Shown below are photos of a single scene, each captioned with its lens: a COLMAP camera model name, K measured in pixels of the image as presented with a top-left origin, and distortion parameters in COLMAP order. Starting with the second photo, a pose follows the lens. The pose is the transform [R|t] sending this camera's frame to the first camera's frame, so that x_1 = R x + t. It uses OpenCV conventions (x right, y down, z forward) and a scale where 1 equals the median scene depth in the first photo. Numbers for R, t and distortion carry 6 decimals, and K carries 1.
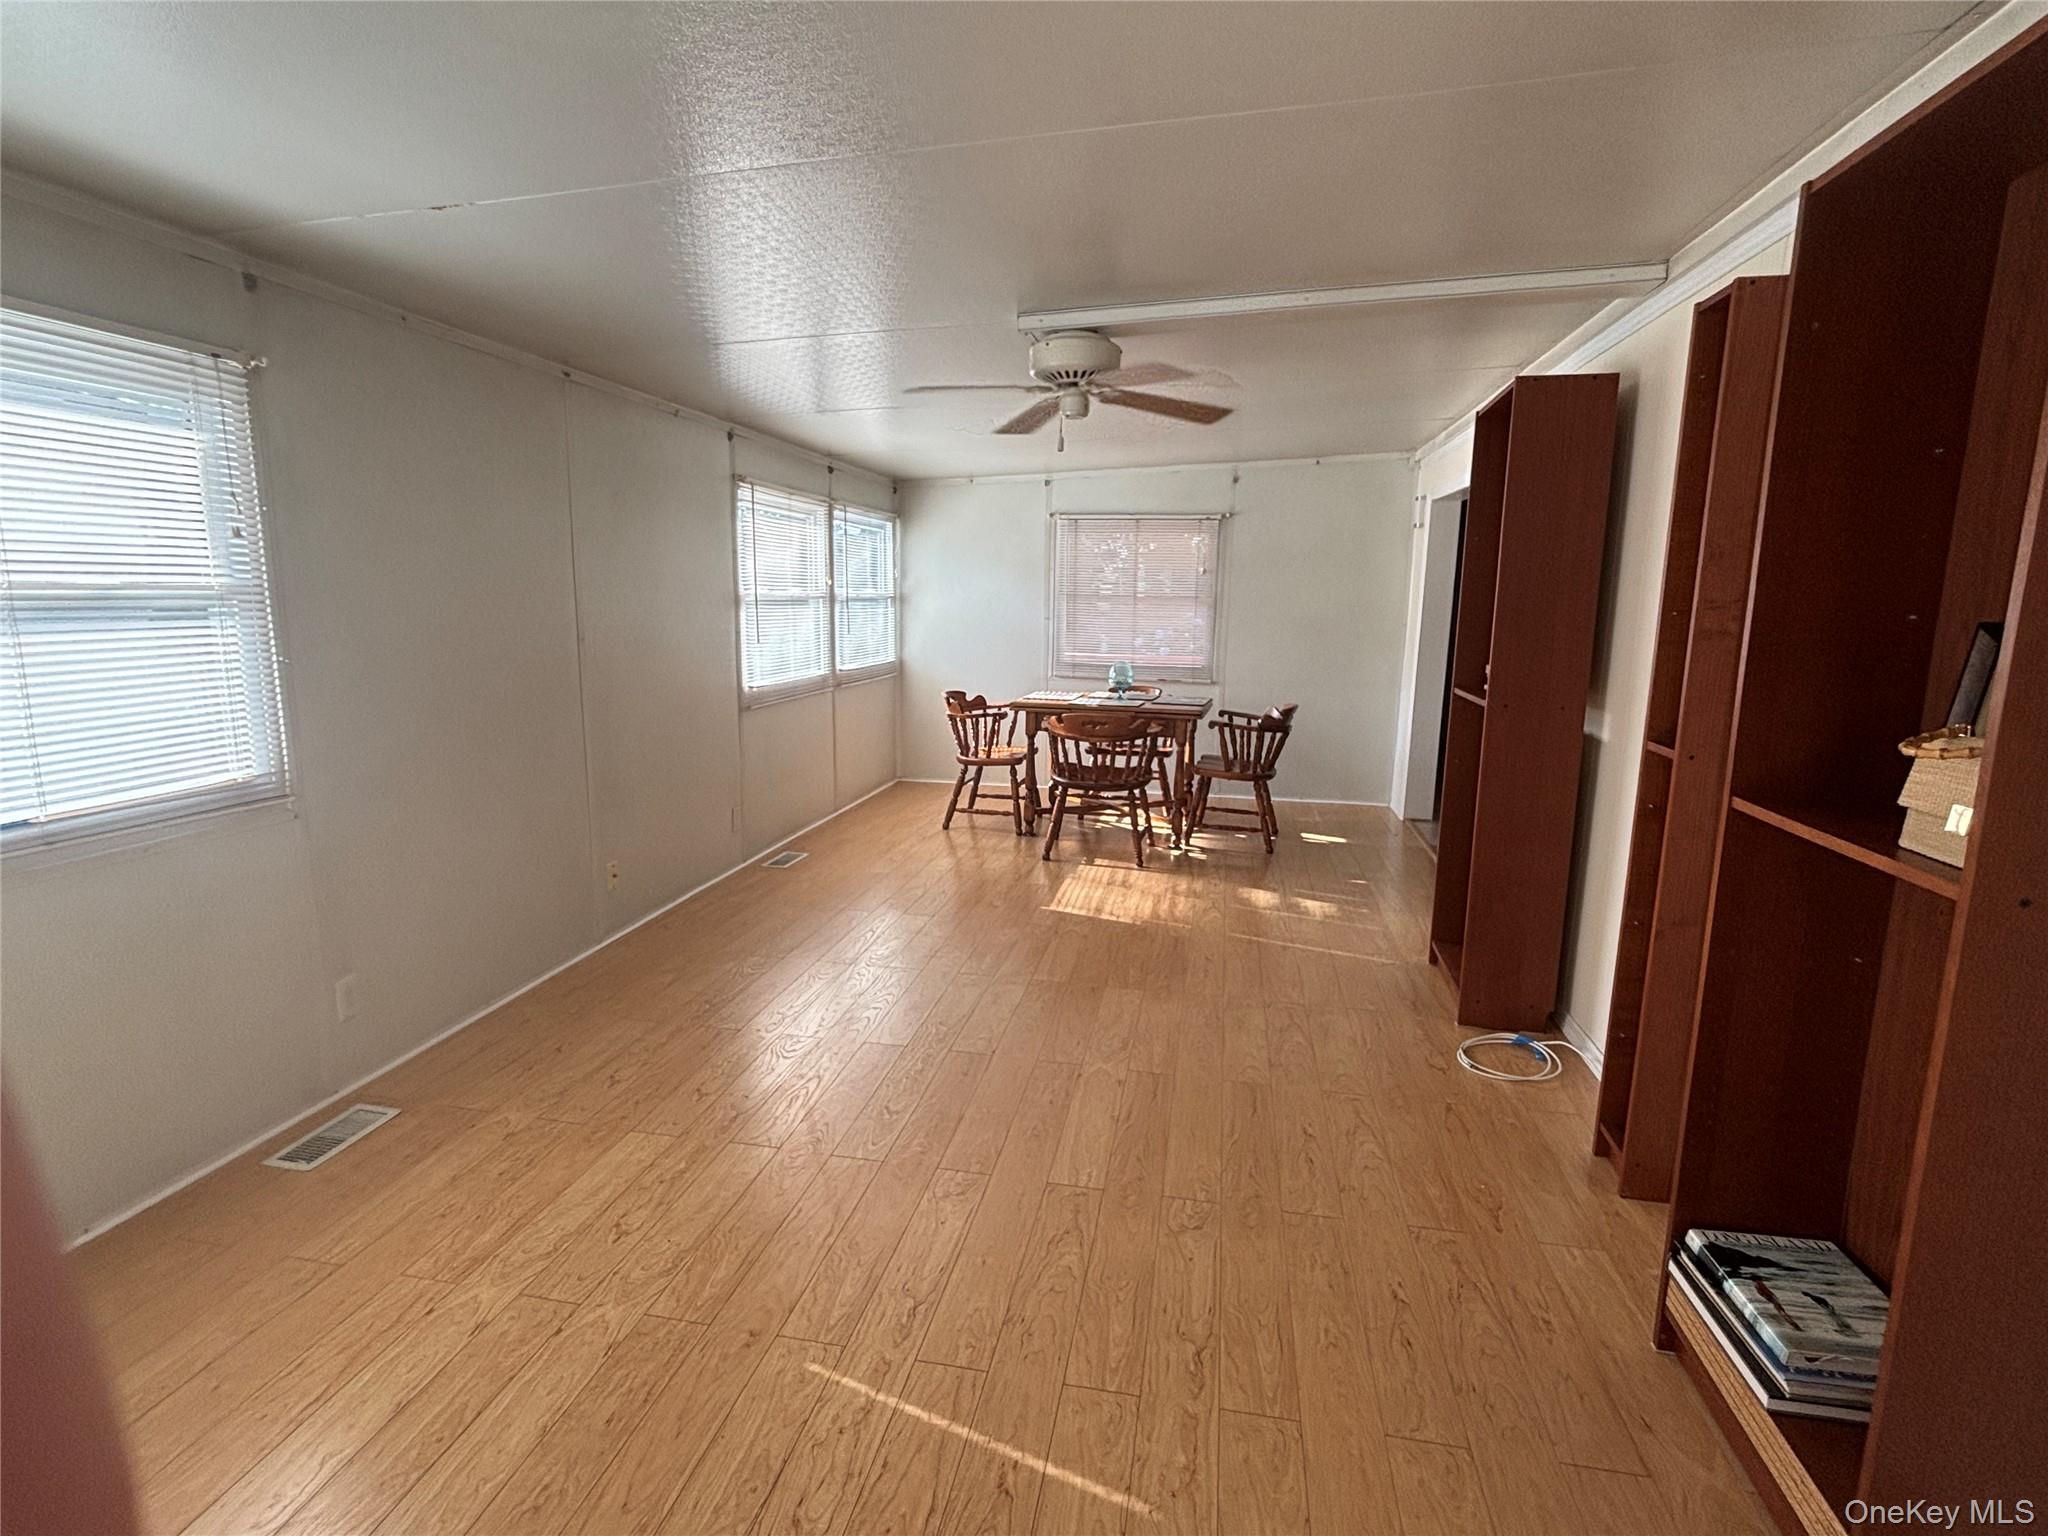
lens RADIAL K [[1013.3, 0, 1020.6], [0, 1013.3, 772.0], [0, 0, 1]] dist [-0.003146, -0.000564]
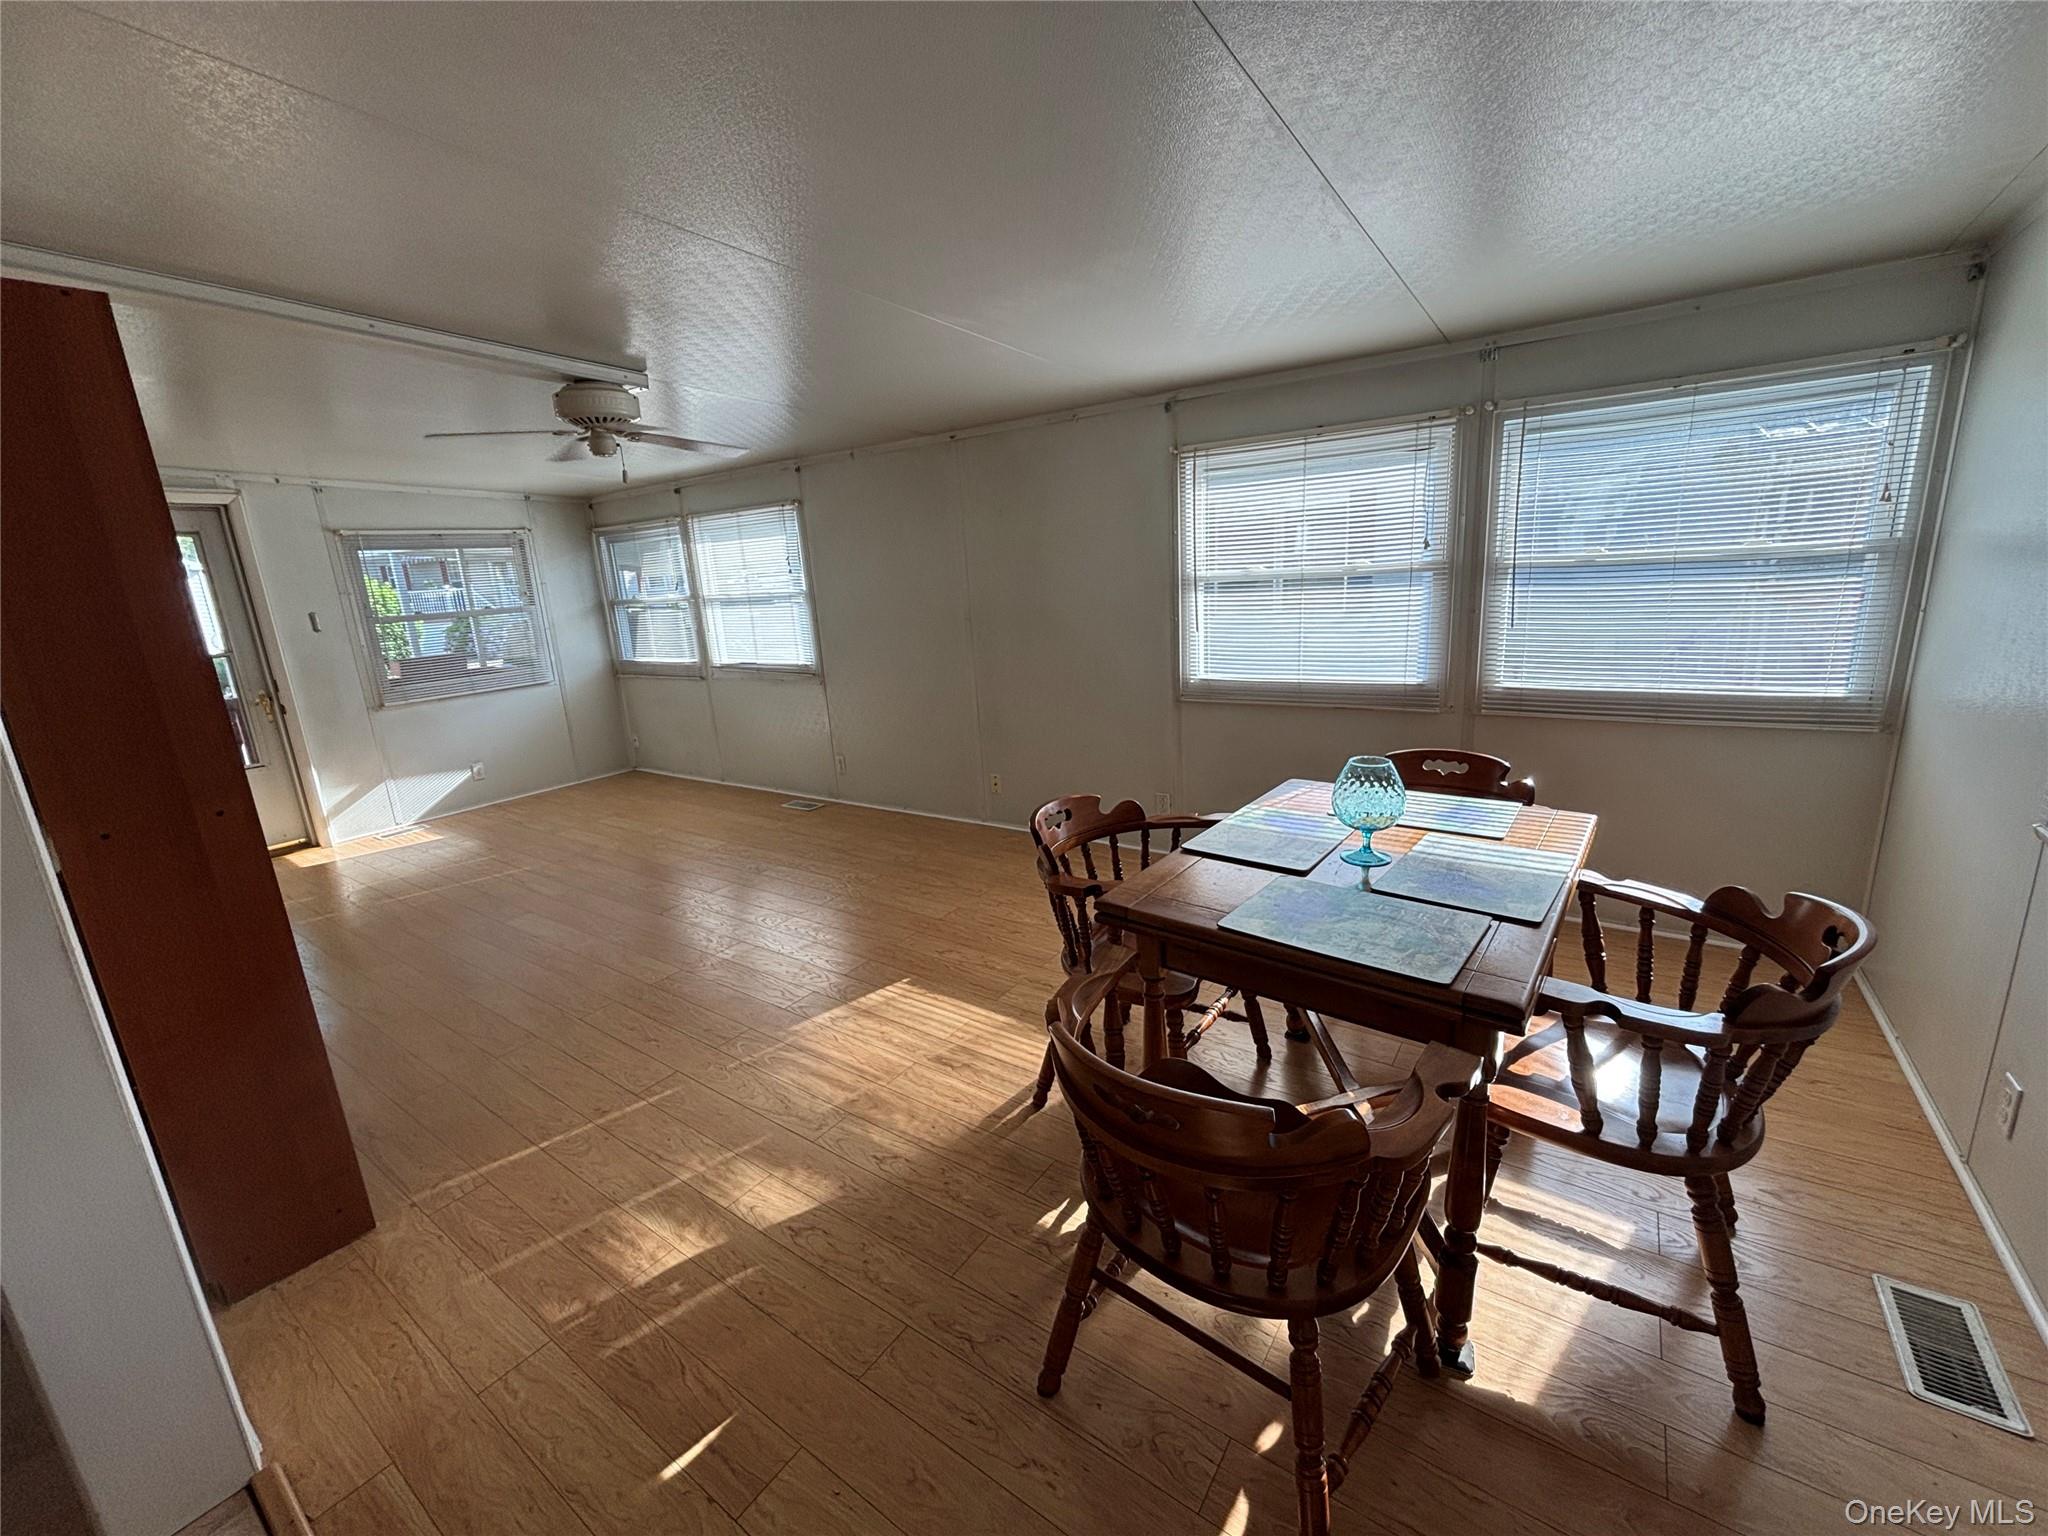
lens RADIAL K [[834.0, 0, 1023.1], [0, 834.0, 766.2], [0, 0, 1]] dist [-0.000967, 0.000464]
pose [[-0.413177, 0.223457, -0.882809, 0.532033], [-0.108024, 0.950555, 0.291163, -0.233397], [0.904221, 0.215667, -0.368609, 1.269884]]
